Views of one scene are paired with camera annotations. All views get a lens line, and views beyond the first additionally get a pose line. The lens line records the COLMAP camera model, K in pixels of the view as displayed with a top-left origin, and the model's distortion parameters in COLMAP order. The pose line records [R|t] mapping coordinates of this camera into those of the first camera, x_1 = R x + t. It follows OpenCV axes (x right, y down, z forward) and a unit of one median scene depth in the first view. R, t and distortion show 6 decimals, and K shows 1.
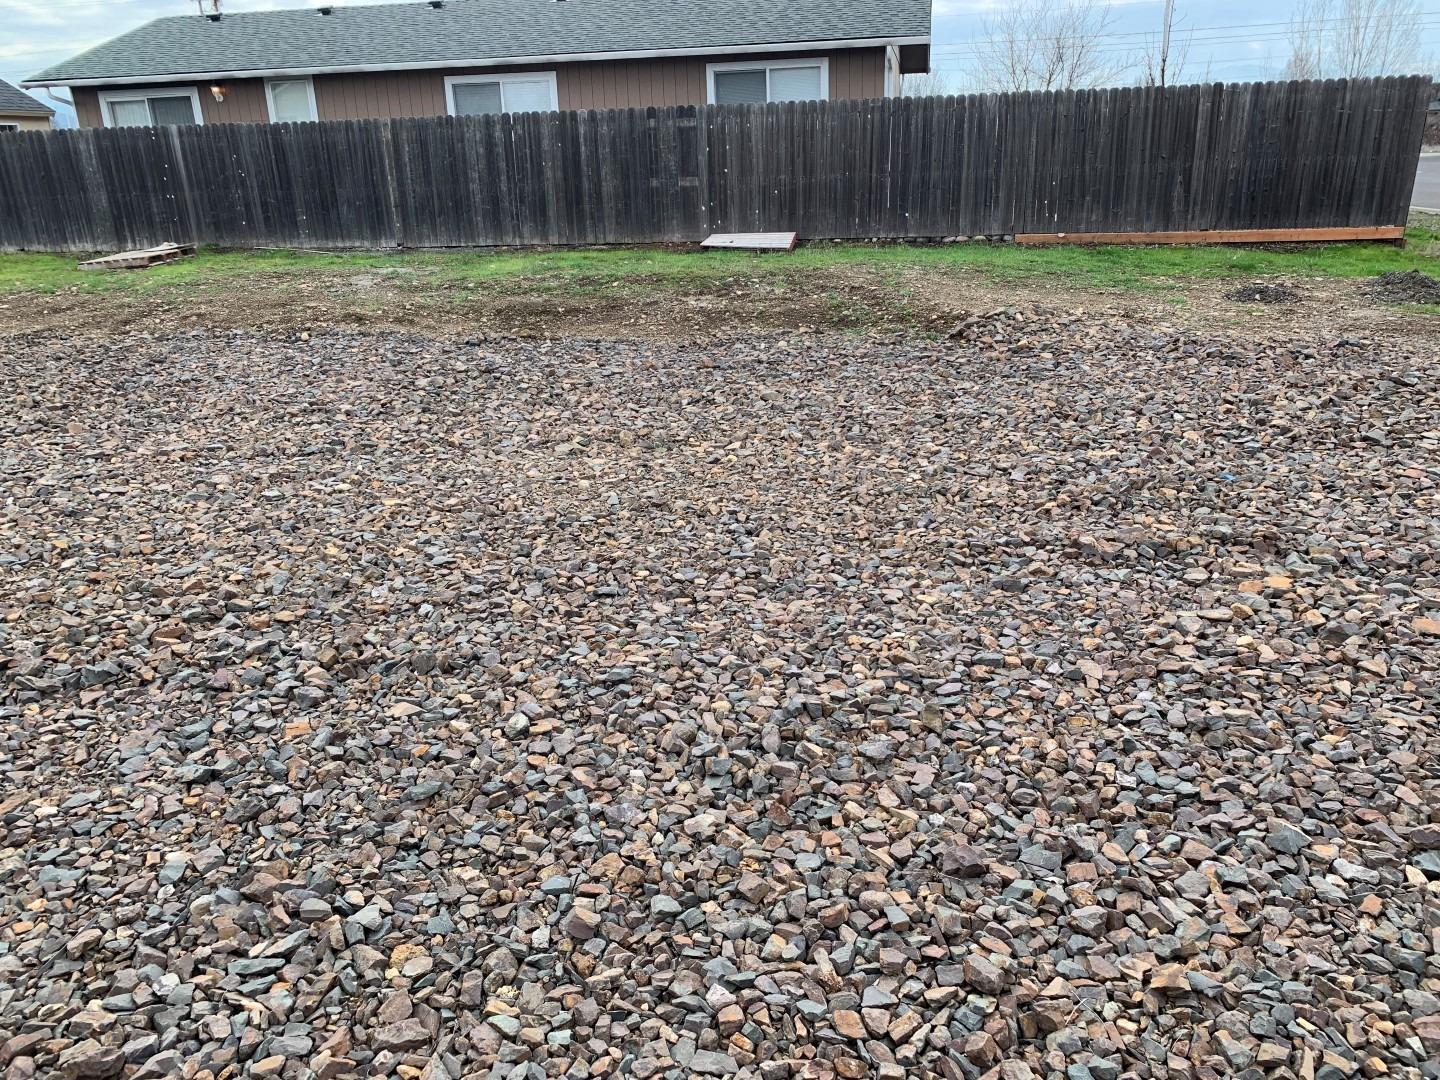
lens RADIAL K [[1093.1, 0, 717.8], [0, 1093.1, 530.5], [0, 0, 1]] dist [0.080070, -0.110936]
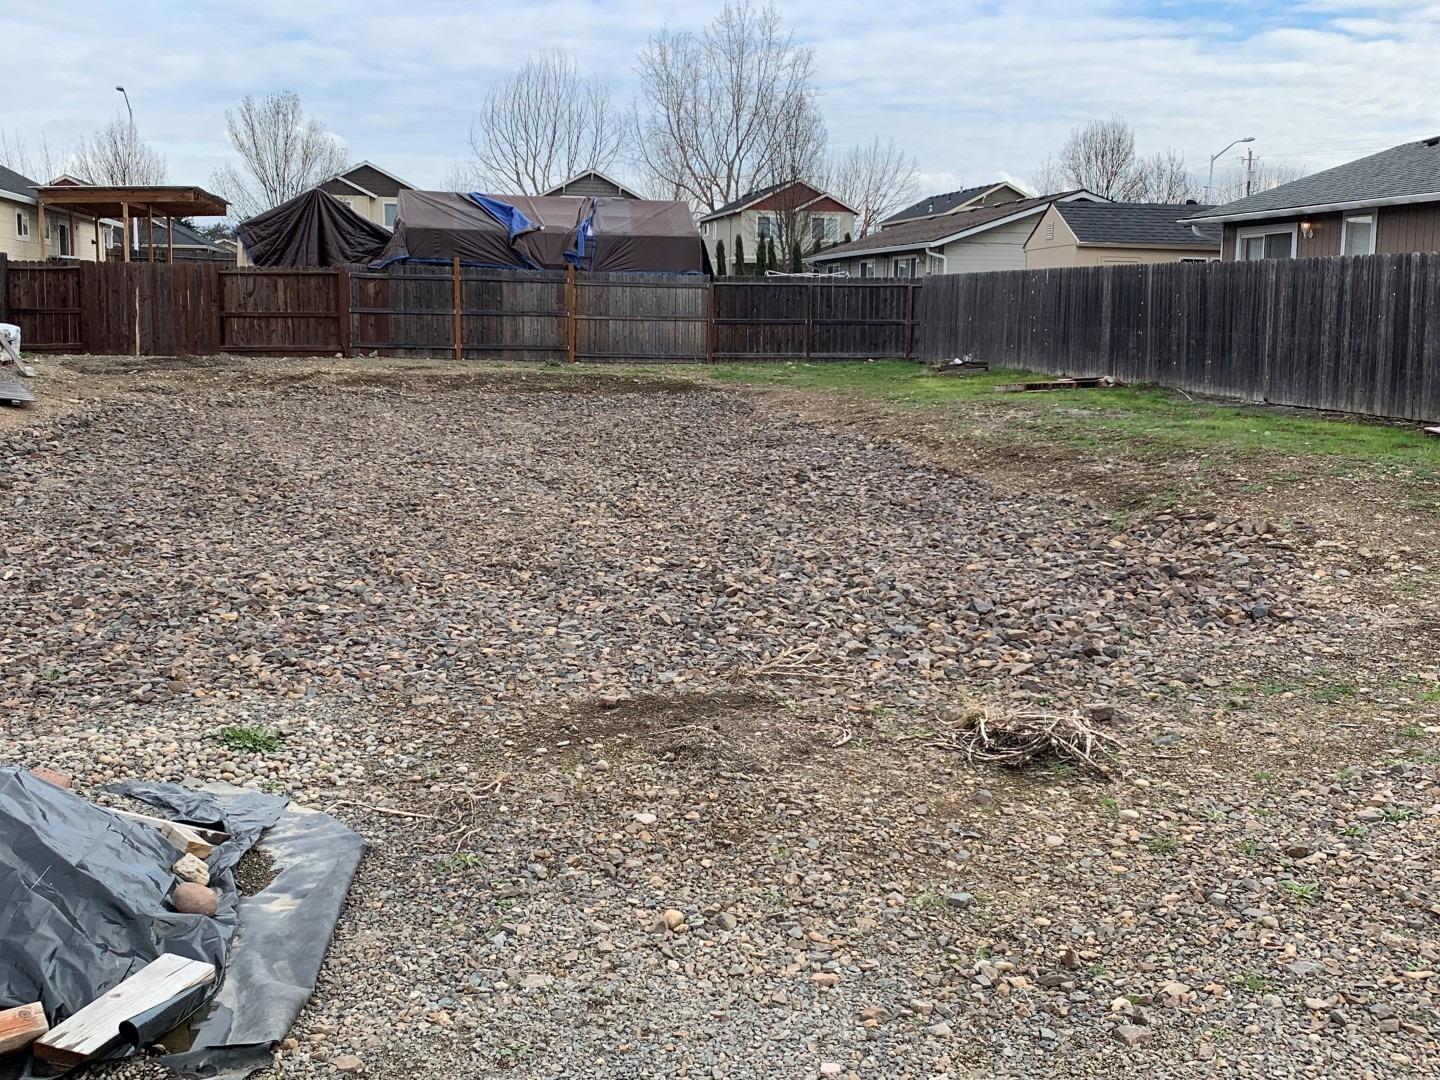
lens RADIAL K [[1555.9, 0, 720.0], [0, 1555.9, 540.0], [0, 0, 1]] dist [0.208233, -0.563436]
pose [[0.361830, 0.180109, -0.914680, 2.170031], [-0.333423, 0.941261, 0.053447, -0.253483], [0.870579, 0.285637, 0.400629, 0.538284]]
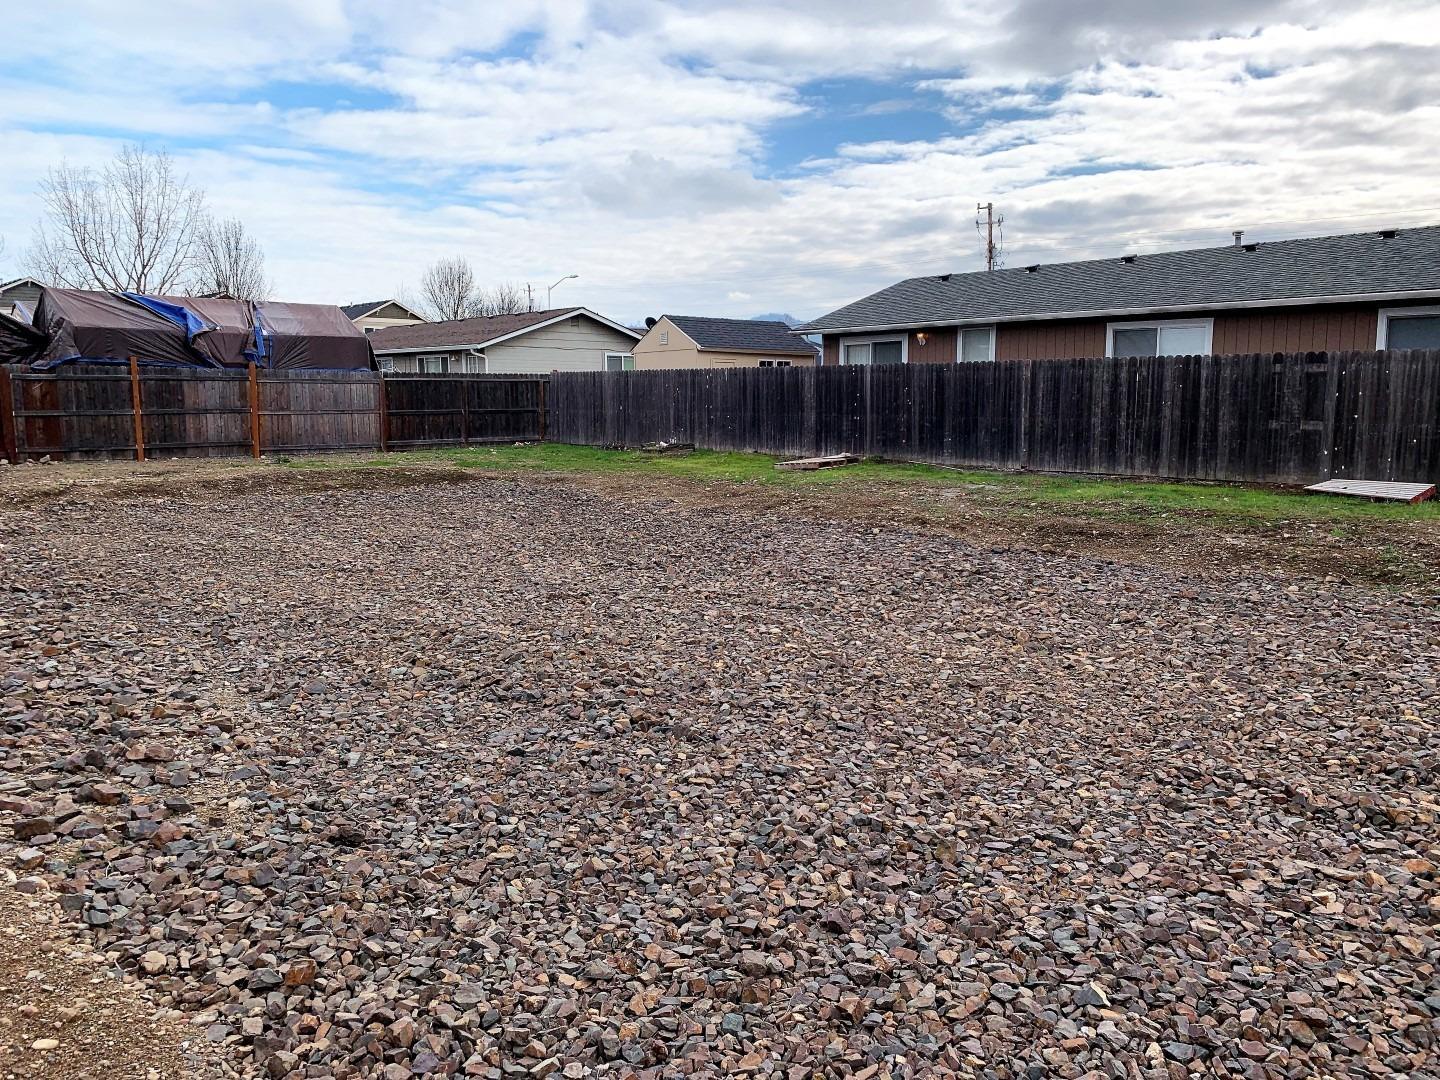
lens RADIAL K [[1093.1, 0, 717.8], [0, 1093.1, 530.5], [0, 0, 1]] dist [0.080070, -0.110936]
pose [[0.789762, 0.110275, -0.603420, 0.458255], [-0.226220, 0.966730, -0.119409, 0.019260], [0.570176, 0.230811, 0.788433, -0.125983]]
